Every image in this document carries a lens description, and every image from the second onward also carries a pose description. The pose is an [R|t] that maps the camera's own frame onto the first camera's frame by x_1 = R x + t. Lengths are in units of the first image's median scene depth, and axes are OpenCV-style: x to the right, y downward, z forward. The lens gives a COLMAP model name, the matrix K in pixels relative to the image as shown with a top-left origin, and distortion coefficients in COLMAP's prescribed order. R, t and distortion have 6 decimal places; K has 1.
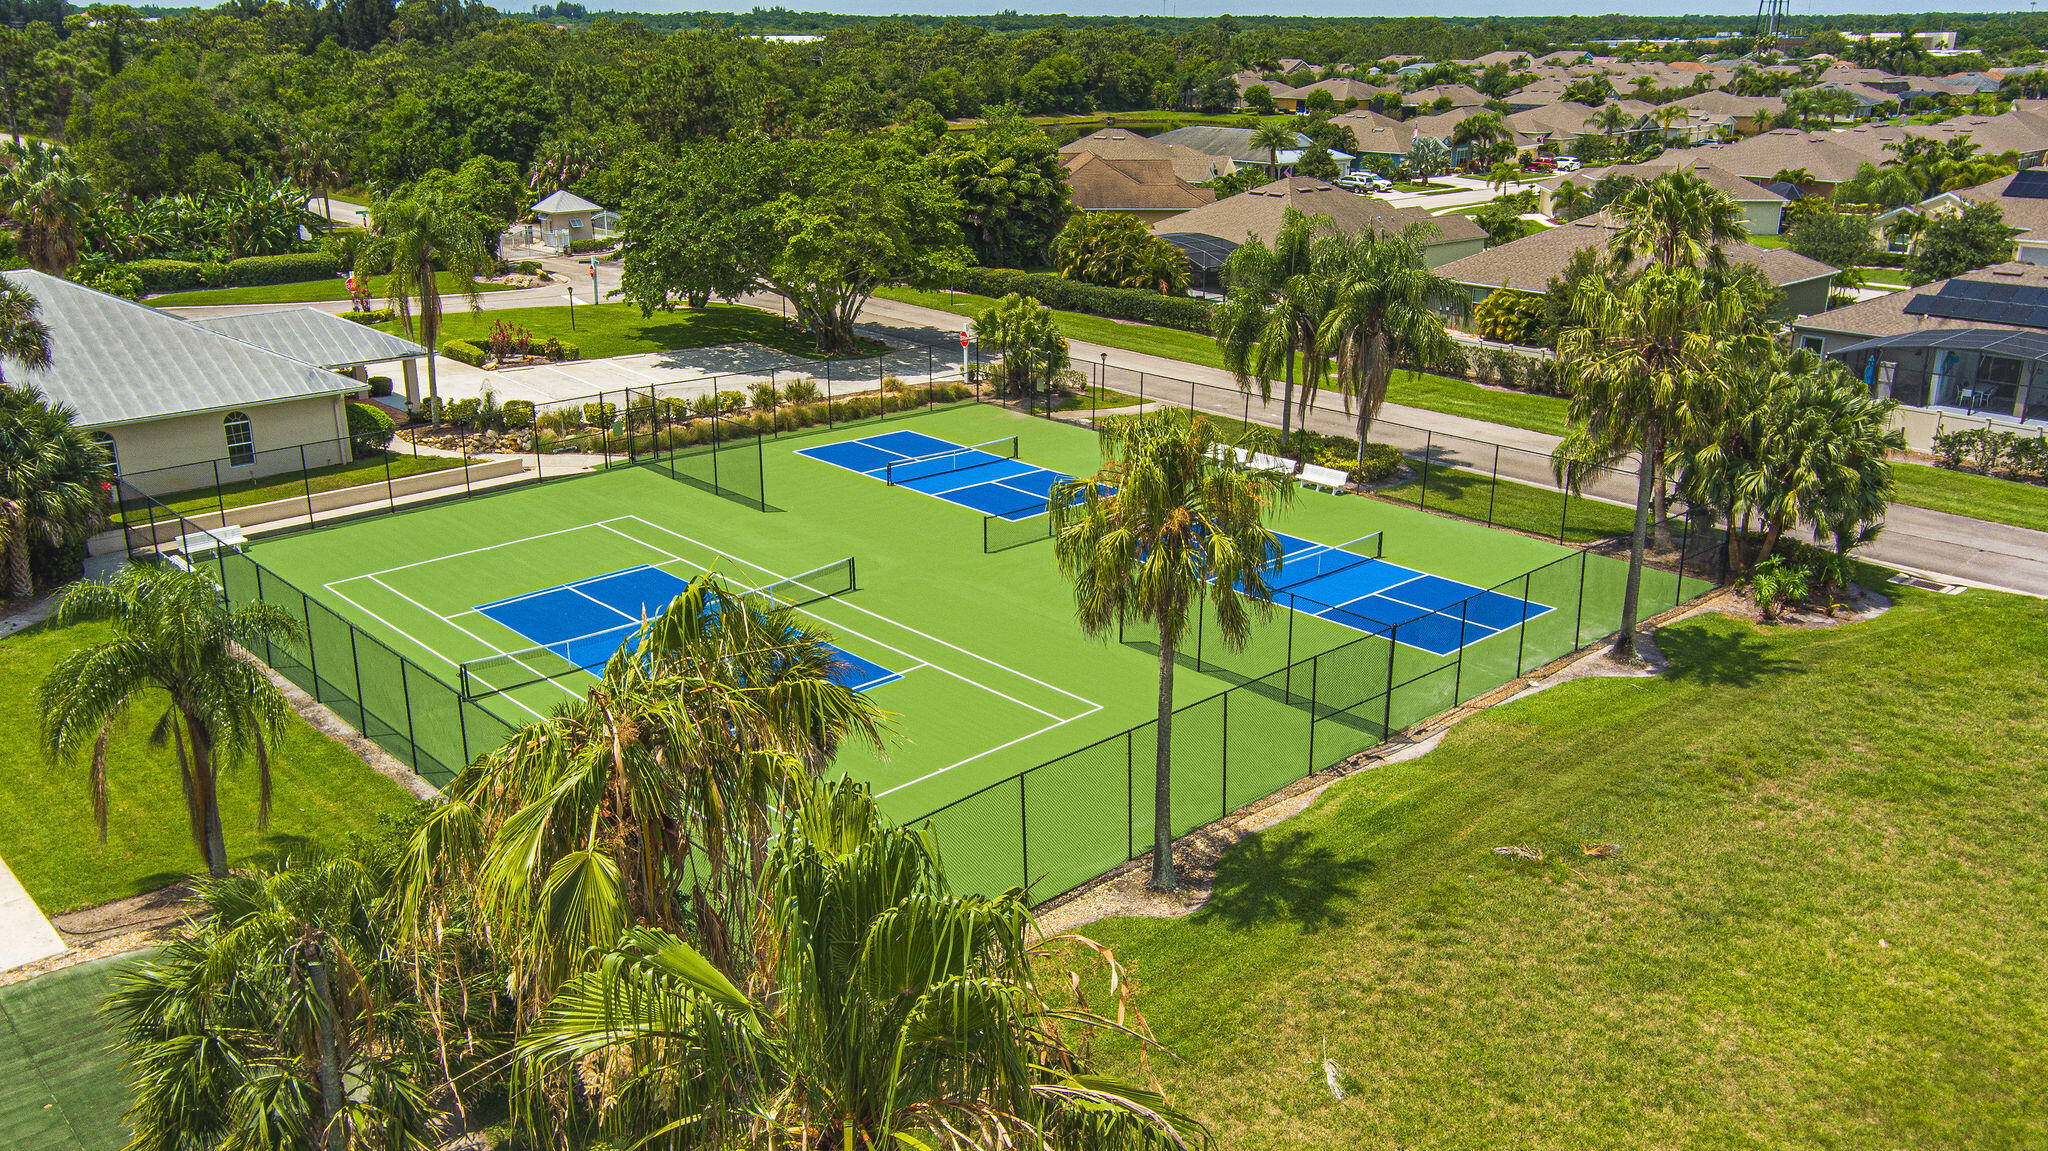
lens RADIAL K [[1621.6, 0, 1024.0], [0, 1621.6, 575.5], [0, 0, 1]] dist [0.018311, 0.004212]
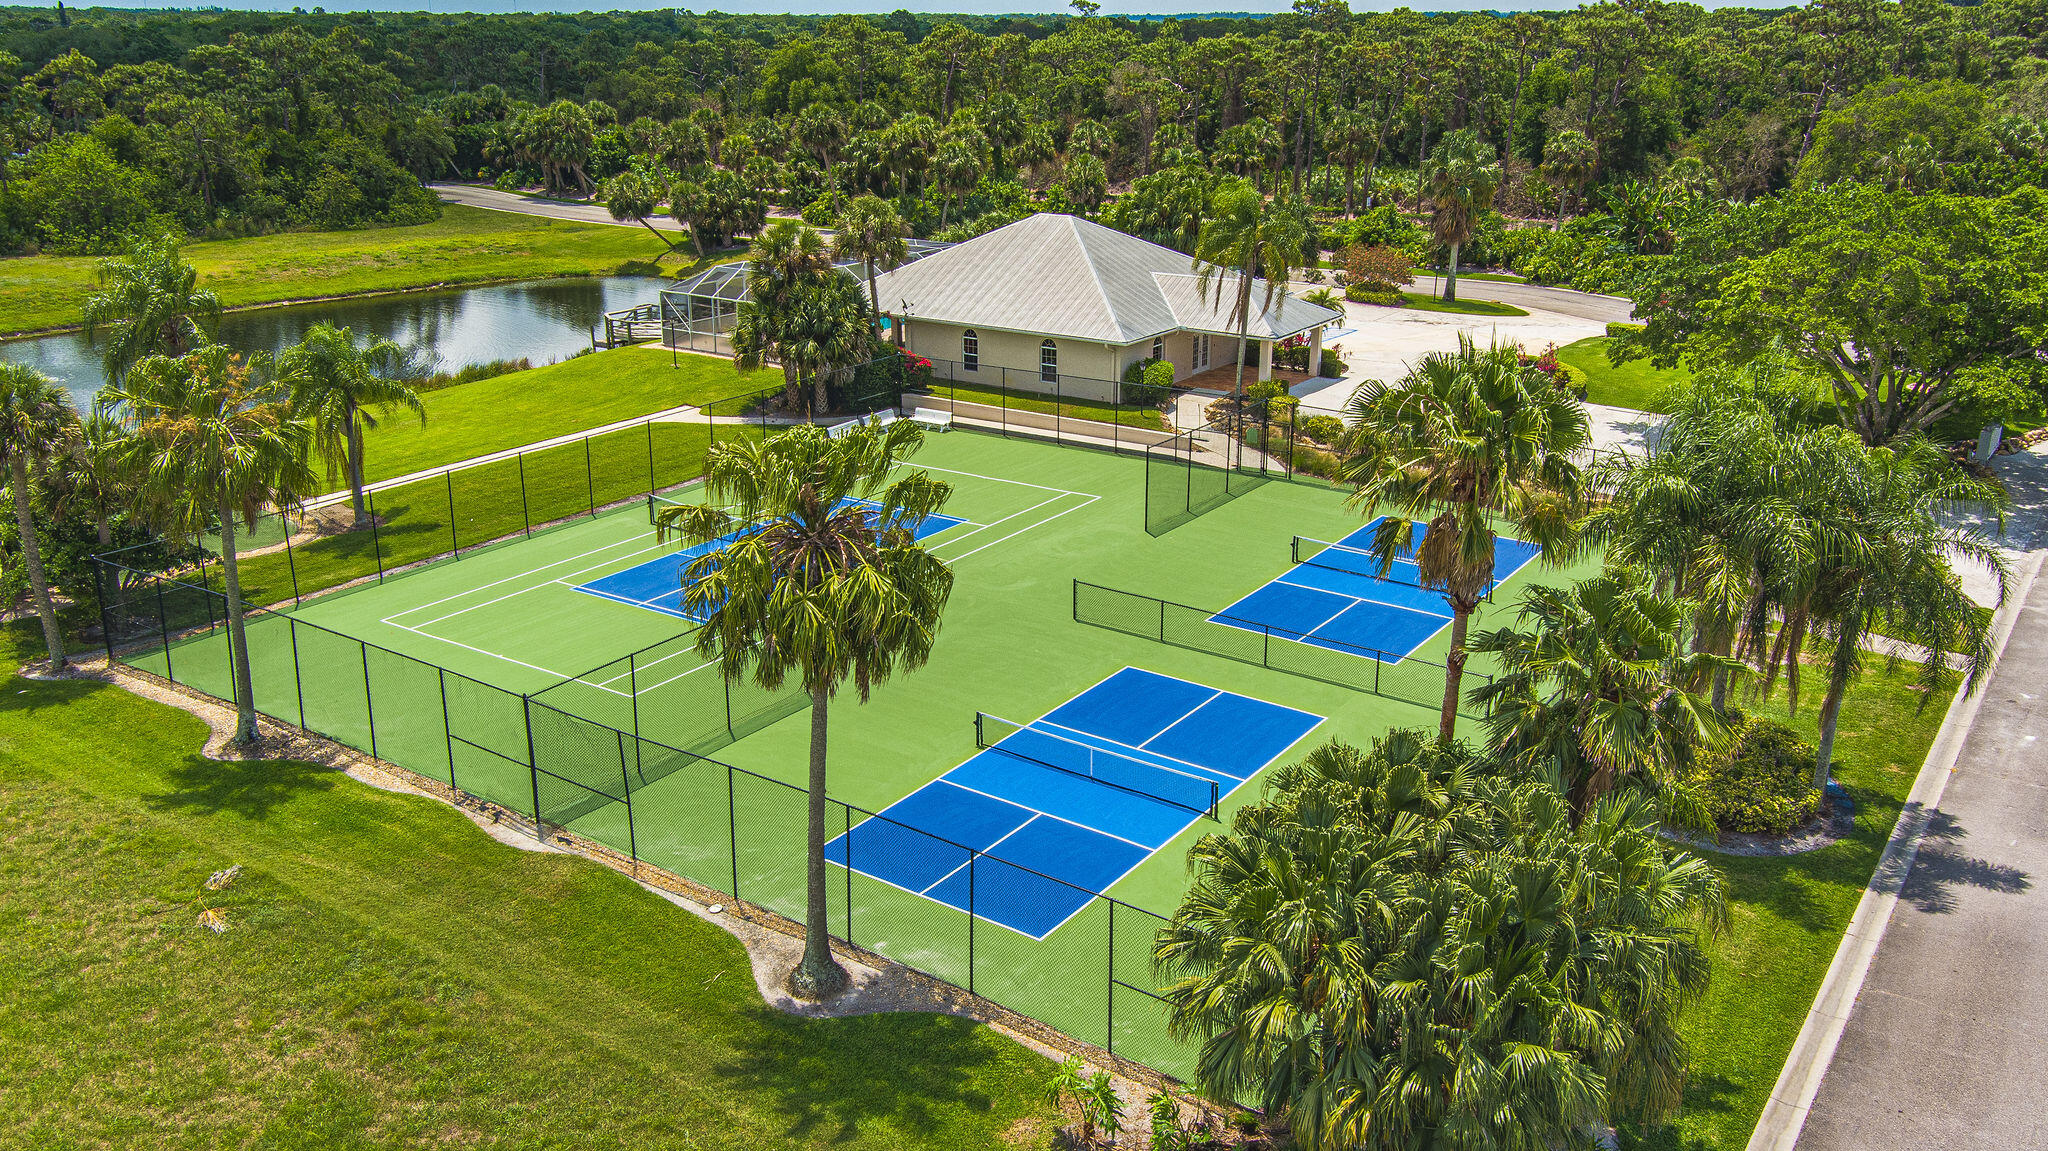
lens RADIAL K [[1629.0, 0, 1035.2], [0, 1629.0, 589.1], [0, 0, 1]] dist [0.035296, 0.008849]
pose [[0.215759, 0.315846, -0.923953, 0.918294], [-0.311065, 0.919174, 0.241573, -0.275220], [0.925574, 0.235288, 0.296569, 0.804286]]
